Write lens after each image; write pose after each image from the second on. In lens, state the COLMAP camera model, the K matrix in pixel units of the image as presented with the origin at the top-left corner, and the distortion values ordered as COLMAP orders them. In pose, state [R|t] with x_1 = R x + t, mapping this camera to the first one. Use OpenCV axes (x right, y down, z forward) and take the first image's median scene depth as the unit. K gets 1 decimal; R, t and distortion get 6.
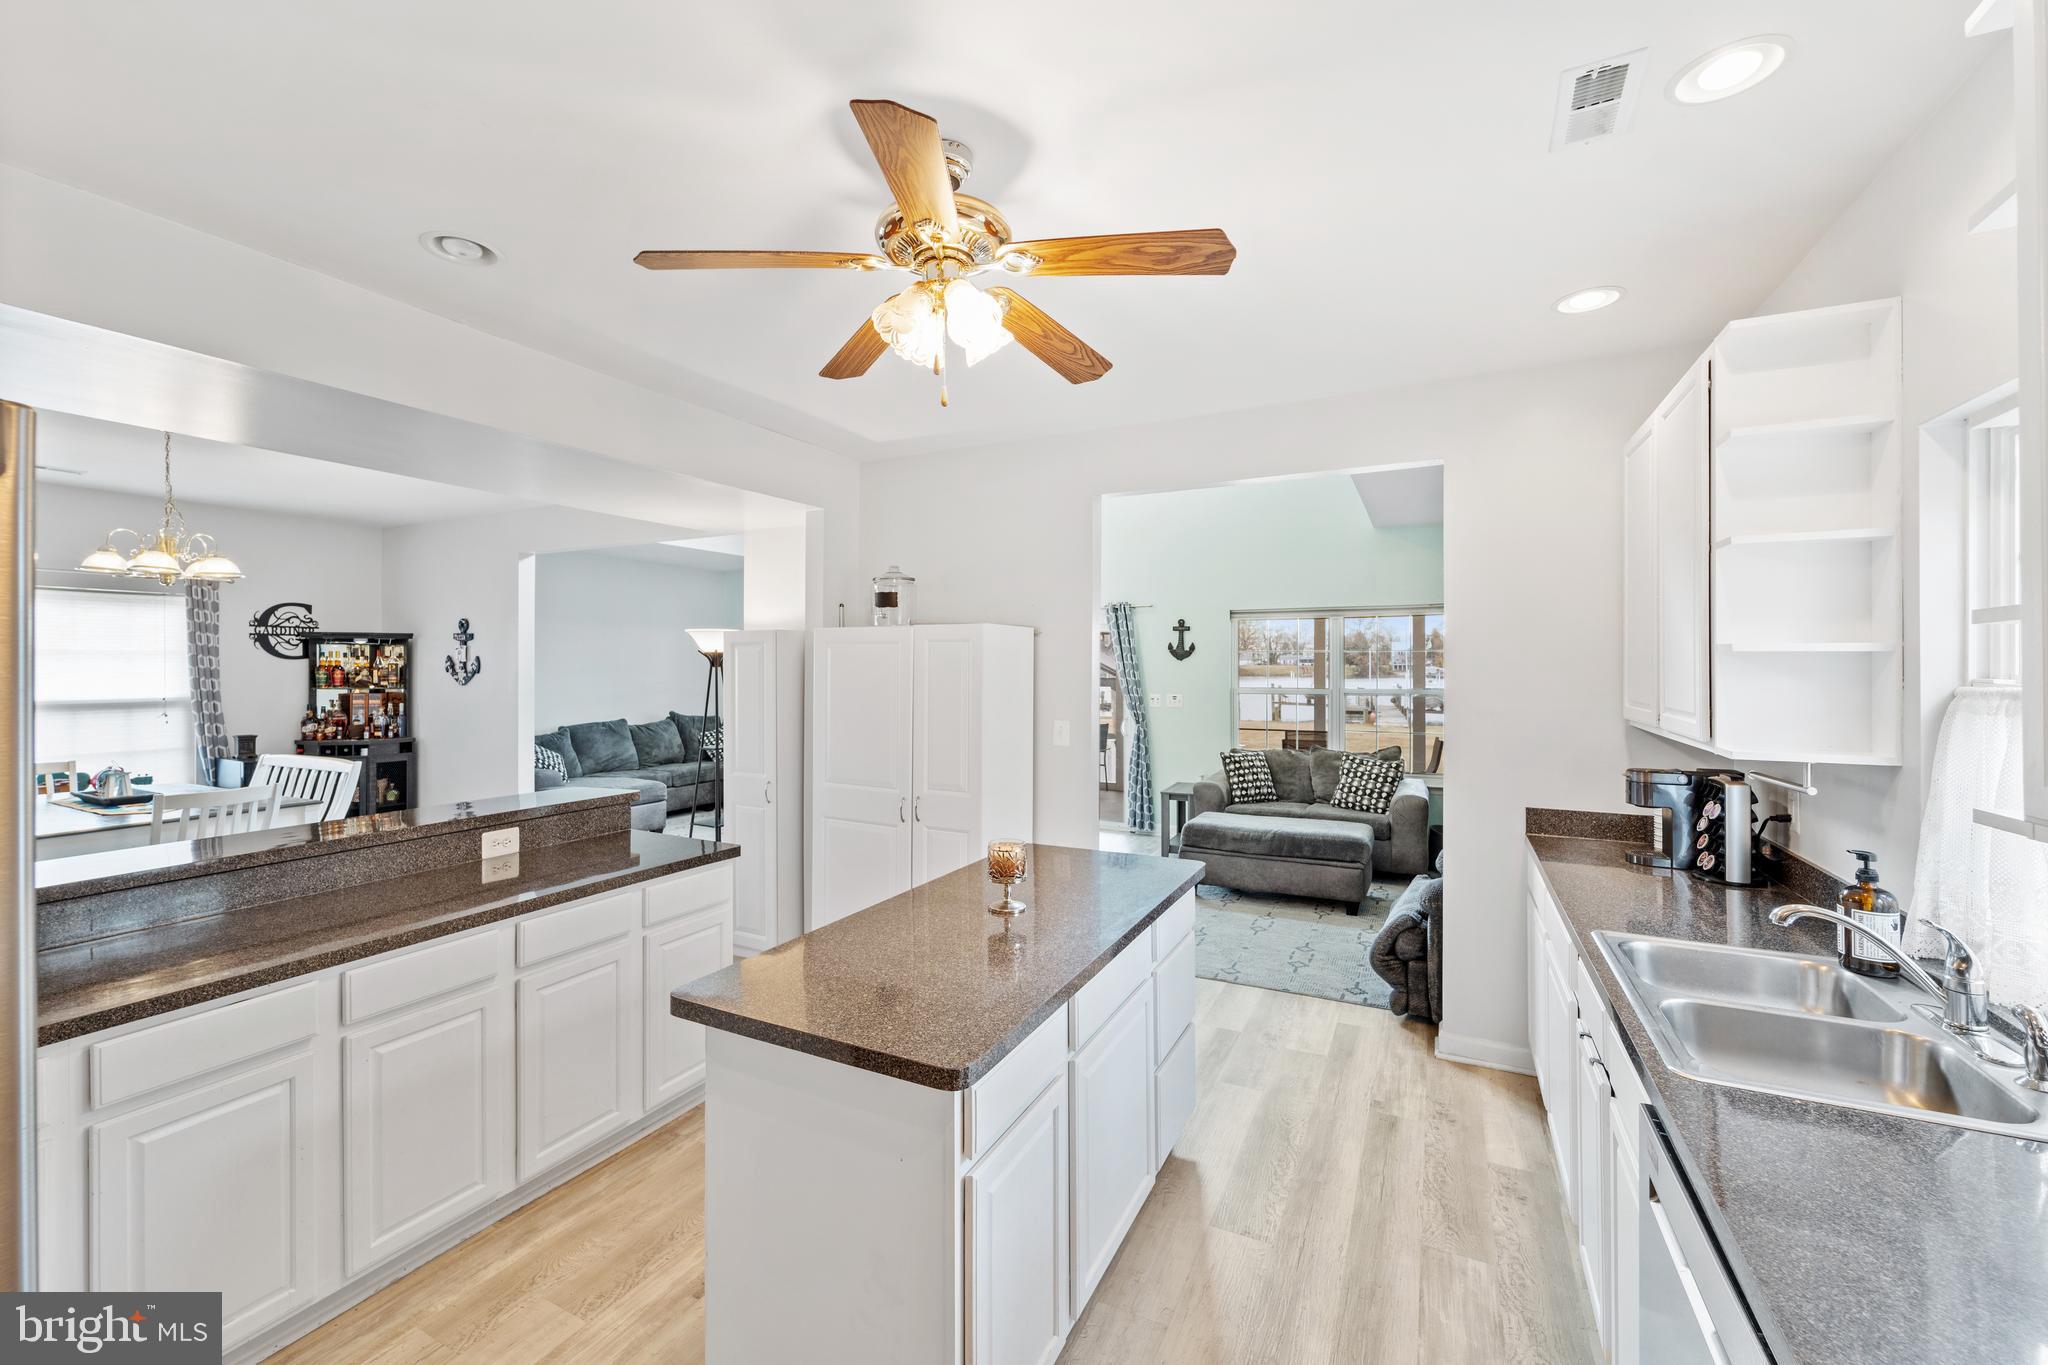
lens RADIAL K [[832.7, 0, 1021.5], [0, 832.7, 662.1], [0, 0, 1]] dist [0.003402, -0.000877]
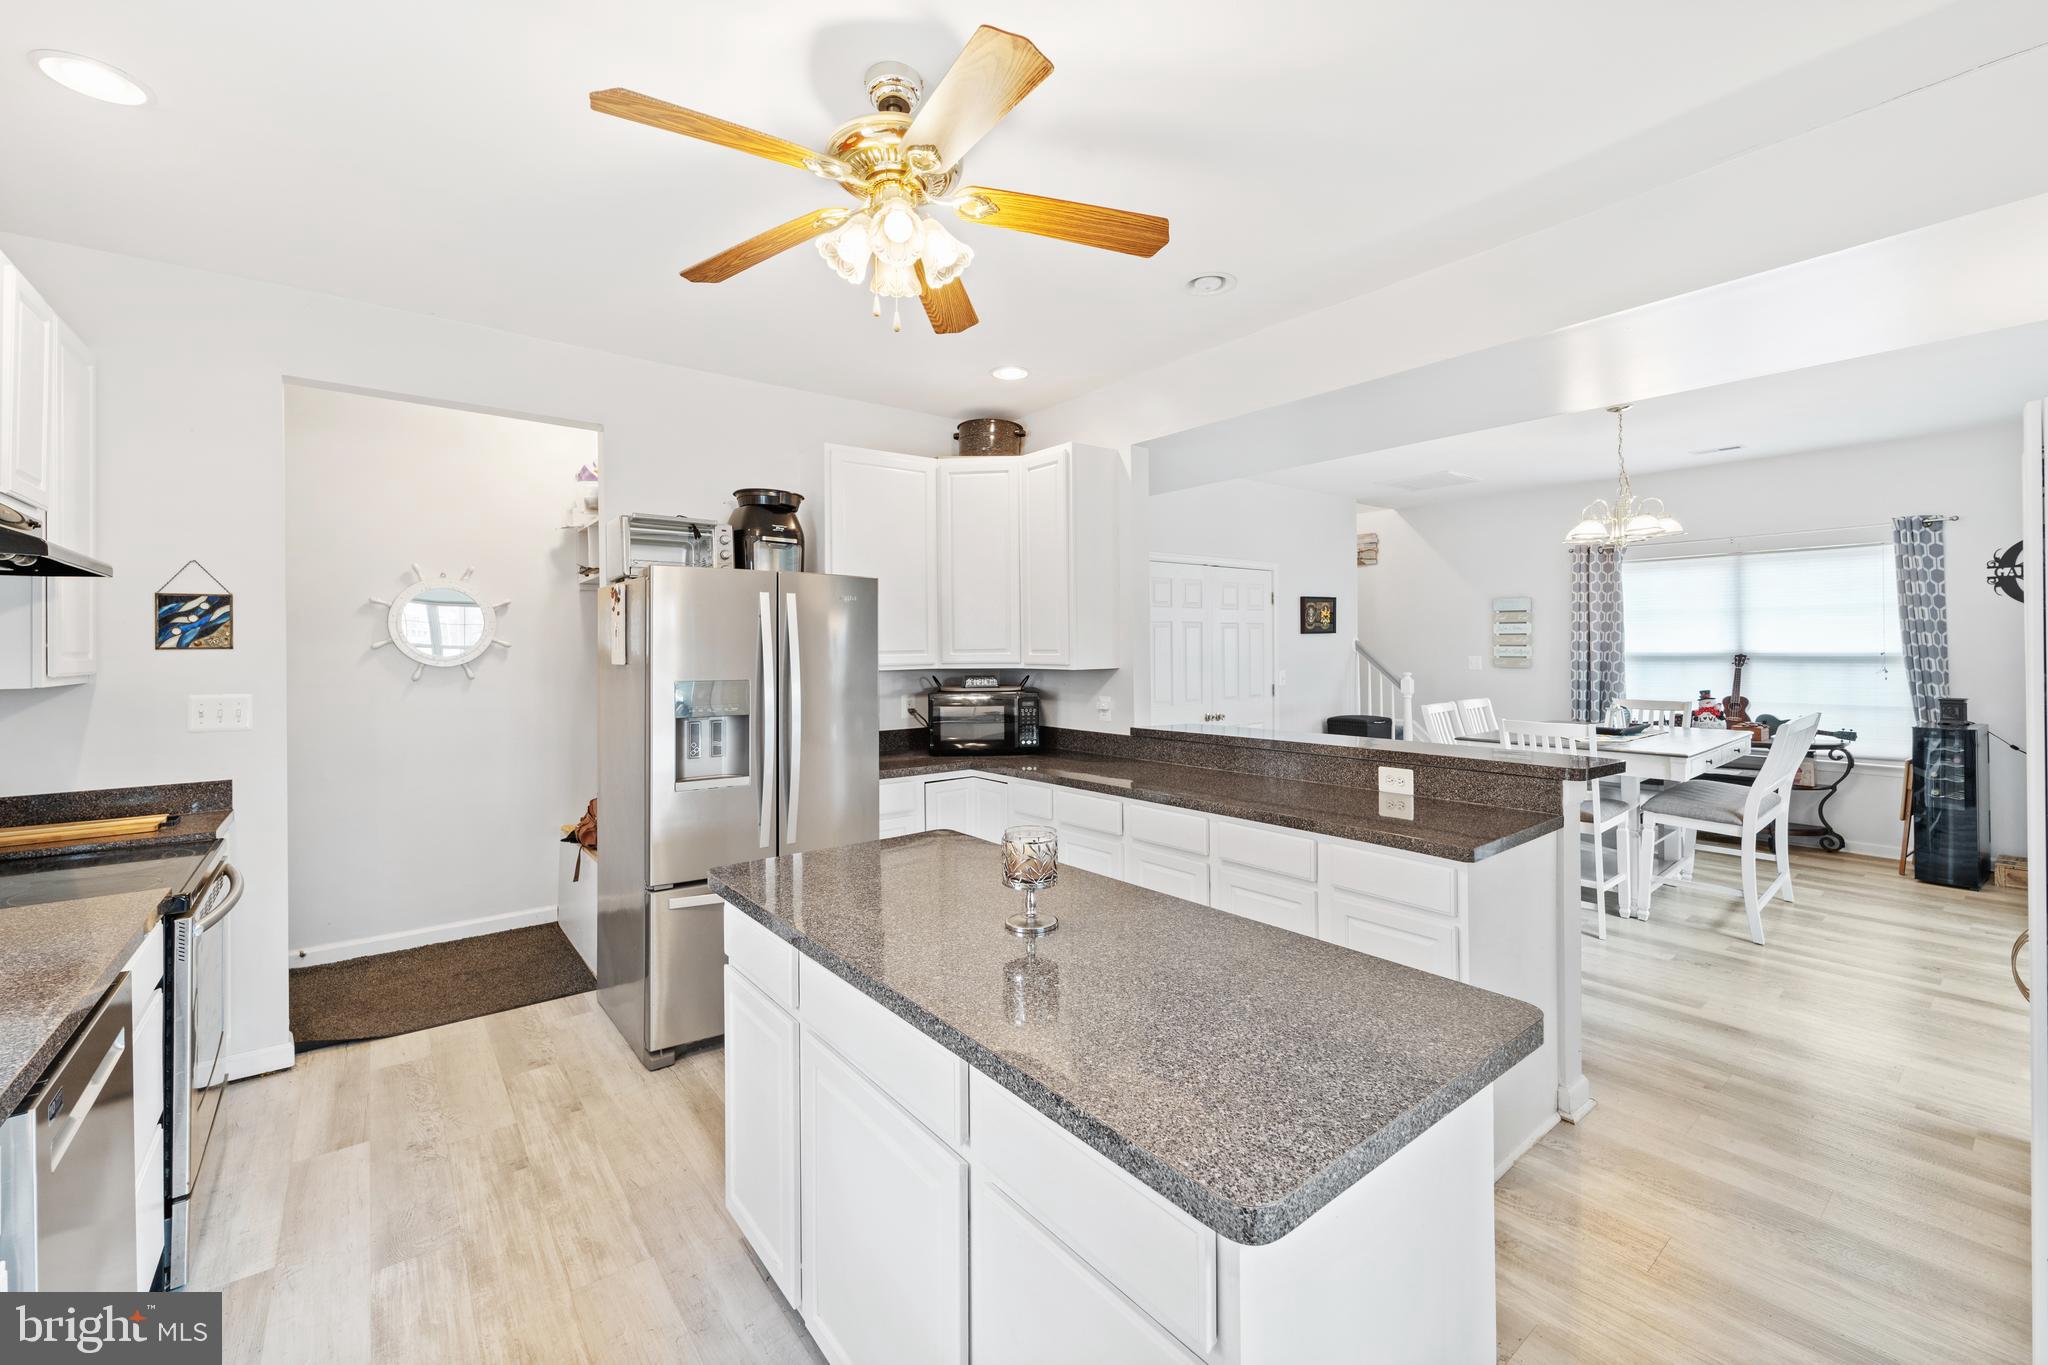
lens RADIAL K [[832.7, 0, 1019.6], [0, 832.7, 645.1], [0, 0, 1]] dist [0.003402, -0.000877]
pose [[-0.422473, 0.003611, -0.906368, 0.248979], [0.012670, 0.999918, -0.001922, 0.023923], [0.906287, -0.012296, -0.422484, 0.514926]]
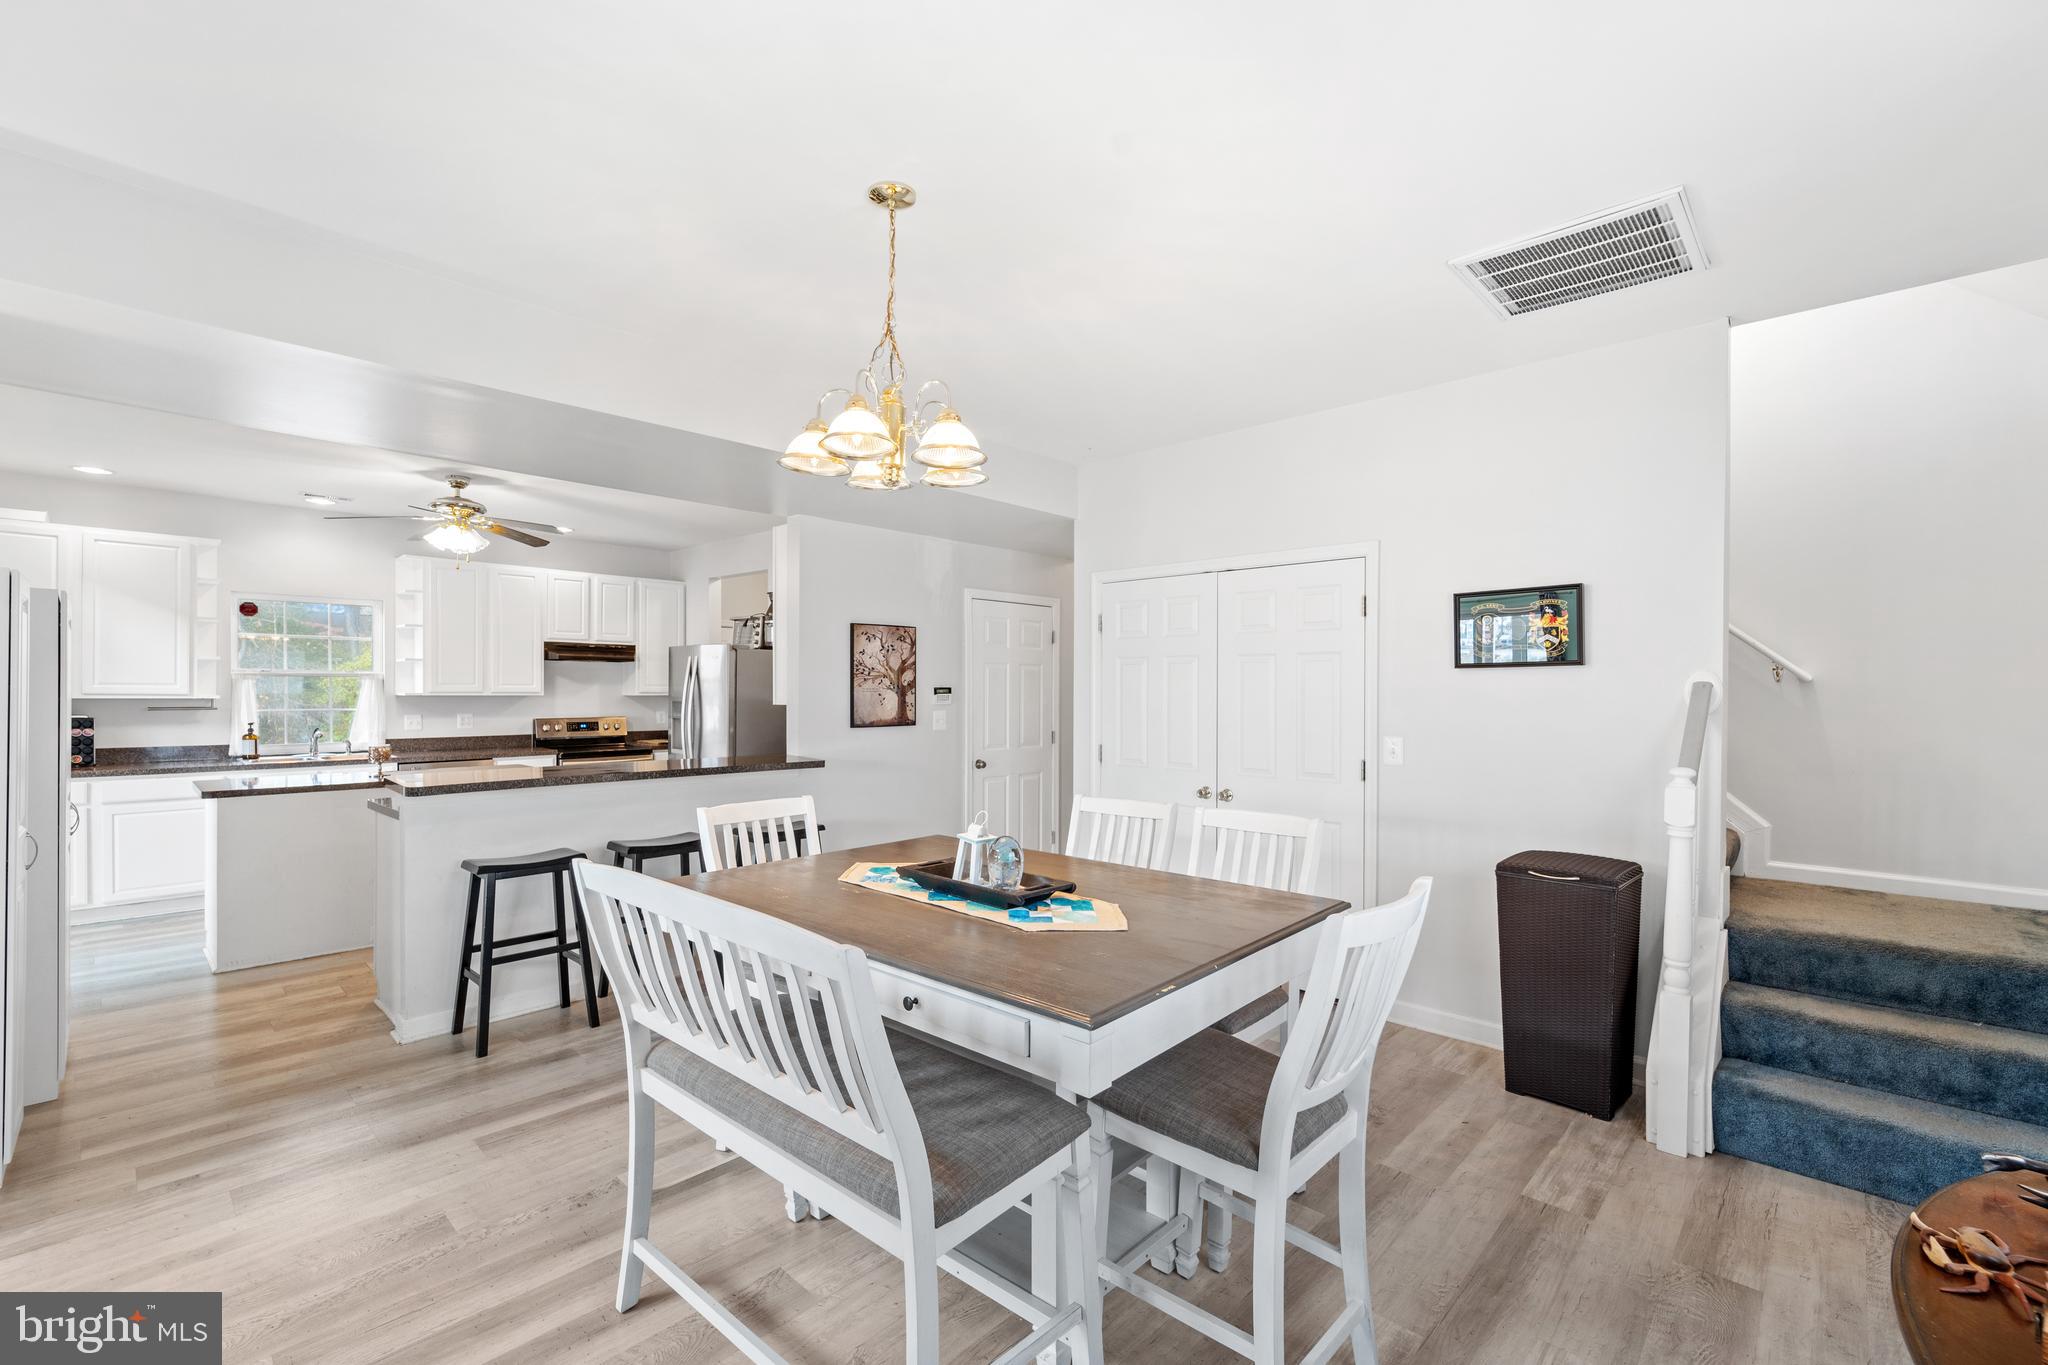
lens RADIAL K [[867.1, 0, 1030.0], [0, 867.1, 702.0], [0, 0, 1]] dist [0.006083, -0.002586]
pose [[-0.960803, -0.008128, 0.277113, -0.881640], [-0.004850, 0.999910, 0.012513, 0.028199], [-0.277190, 0.010679, -0.960756, 1.061649]]
